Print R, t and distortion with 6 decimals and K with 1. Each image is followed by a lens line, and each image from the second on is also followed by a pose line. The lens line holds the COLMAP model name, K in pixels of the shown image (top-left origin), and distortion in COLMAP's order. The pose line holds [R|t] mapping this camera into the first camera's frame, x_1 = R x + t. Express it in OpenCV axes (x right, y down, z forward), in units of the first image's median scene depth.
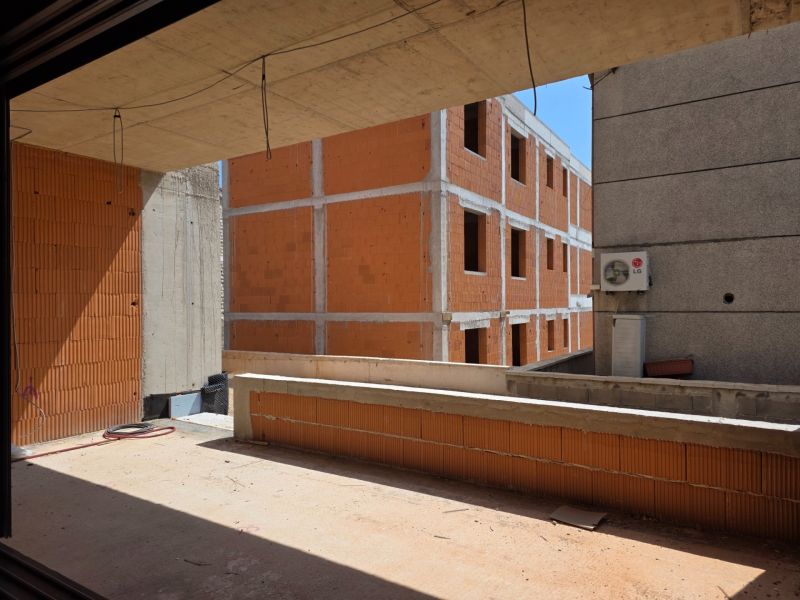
lens RADIAL K [[533.4, 0, 405.7], [0, 533.4, 301.7], [0, 0, 1]] dist [0.075812, -0.069392]
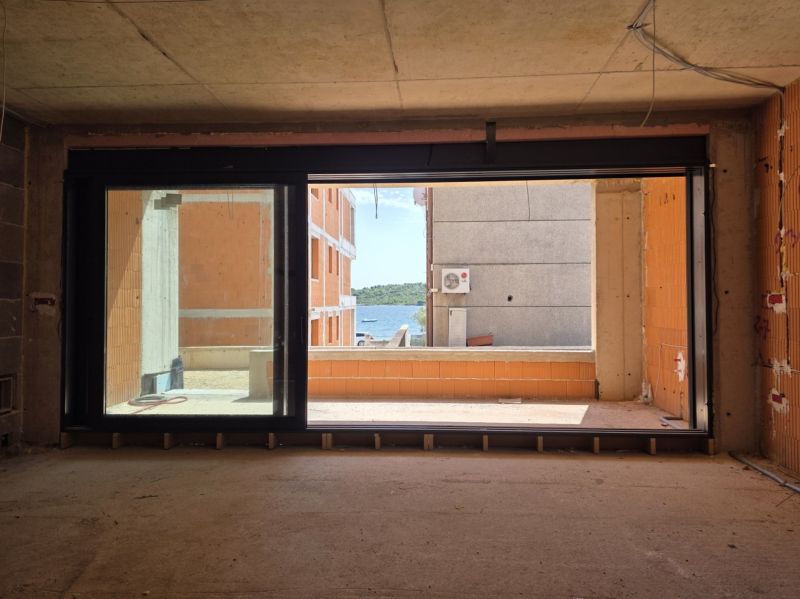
lens RADIAL K [[550.5, 0, 400.5], [0, 550.5, 291.5], [0, 0, 1]] dist [0.081020, -0.077926]
pose [[0.870039, 0.016284, 0.492713, -0.536021], [-0.007281, 0.999770, -0.020185, 0.009450], [-0.492928, 0.013974, 0.869958, -0.320551]]
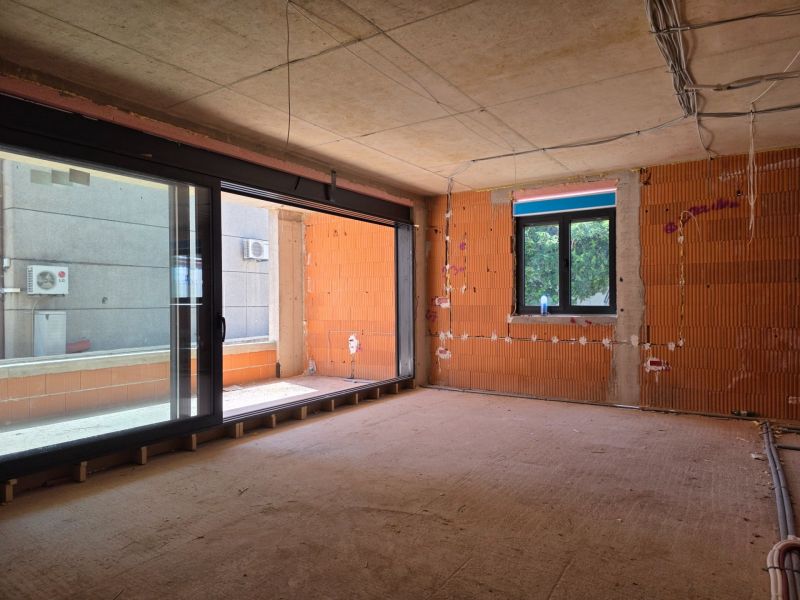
lens RADIAL K [[533.4, 0, 405.7], [0, 533.4, 301.7], [0, 0, 1]] dist [0.075812, -0.069392]
pose [[-0.011366, 0.009258, 0.999893, -1.016669], [0.002655, 0.999954, -0.009228, 0.015103], [-0.999932, 0.002550, -0.011390, 0.114320]]
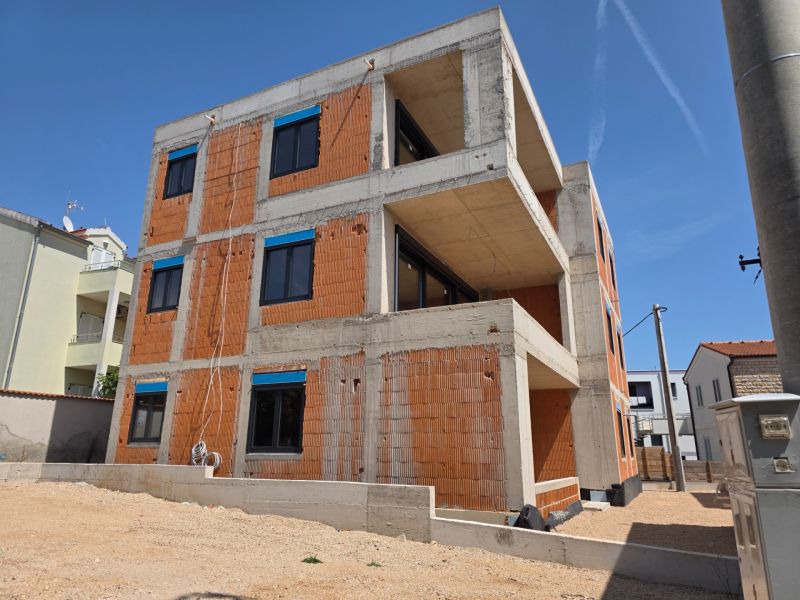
lens RADIAL K [[533.4, 0, 405.7], [0, 533.4, 301.7], [0, 0, 1]] dist [0.075812, -0.069392]
pose [[0.124298, -0.266148, -0.955885, 1.660251], [-0.004007, 0.963213, -0.268709, 0.028433], [0.992237, 0.037230, 0.118659, -0.032786]]
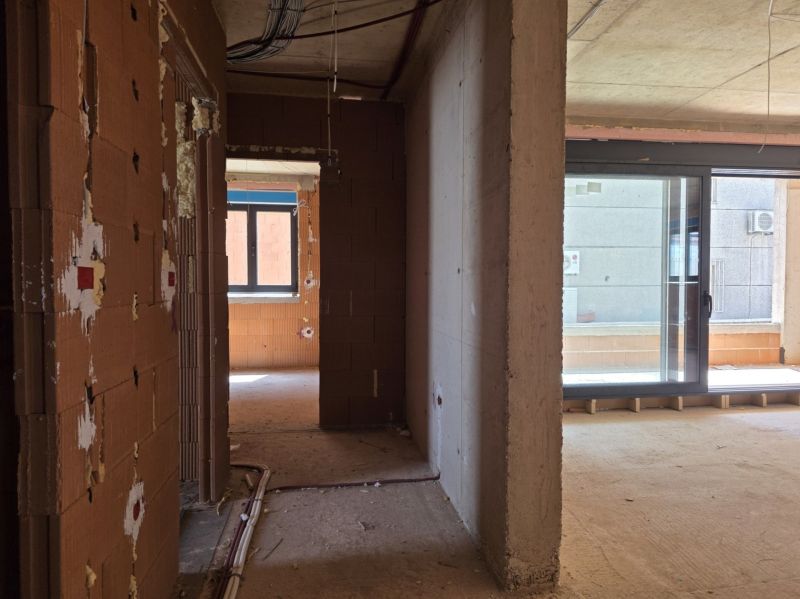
lens RADIAL K [[552.0, 0, 405.5], [0, 552.0, 298.2], [0, 0, 1]] dist [0.084555, -0.080472]
pose [[0.744252, -0.011707, 0.667796, -1.166531], [-0.009001, 0.999580, 0.027555, 0.014644], [-0.667838, -0.026518, 0.743834, 0.039139]]
